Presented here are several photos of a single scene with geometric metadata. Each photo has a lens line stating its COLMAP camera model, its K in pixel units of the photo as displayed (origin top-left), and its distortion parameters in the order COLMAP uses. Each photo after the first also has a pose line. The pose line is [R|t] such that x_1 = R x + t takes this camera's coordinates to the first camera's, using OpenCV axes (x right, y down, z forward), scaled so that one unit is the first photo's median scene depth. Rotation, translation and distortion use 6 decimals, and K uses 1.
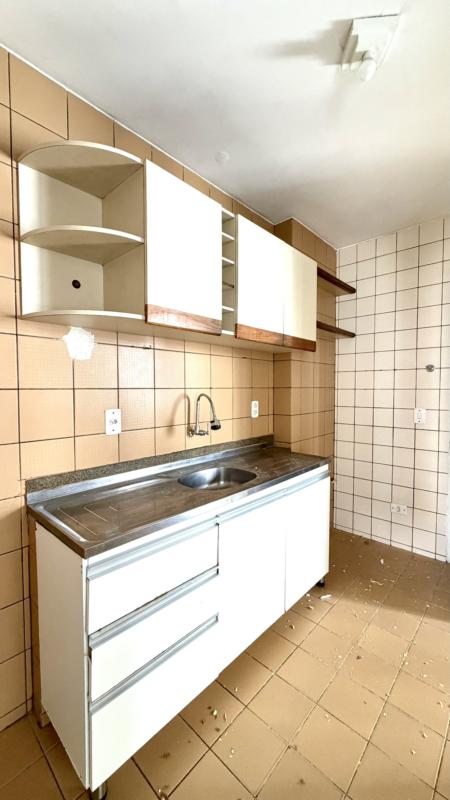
lens RADIAL K [[320.5, 0, 225.0], [0, 320.5, 399.8], [0, 0, 1]] dist [0.000706, -0.000537]
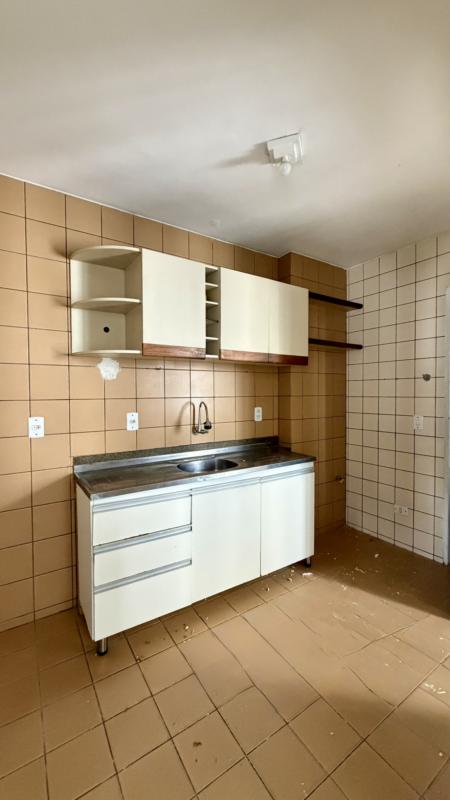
lens RADIAL K [[320.5, 0, 225.7], [0, 320.5, 399.8], [0, 0, 1]] dist [0.000706, -0.000537]
pose [[0.970661, 0.000384, -0.240451, 0.357169], [-0.004069, 0.999882, -0.014826, -0.008401], [0.240417, 0.015370, 0.970548, -0.261950]]
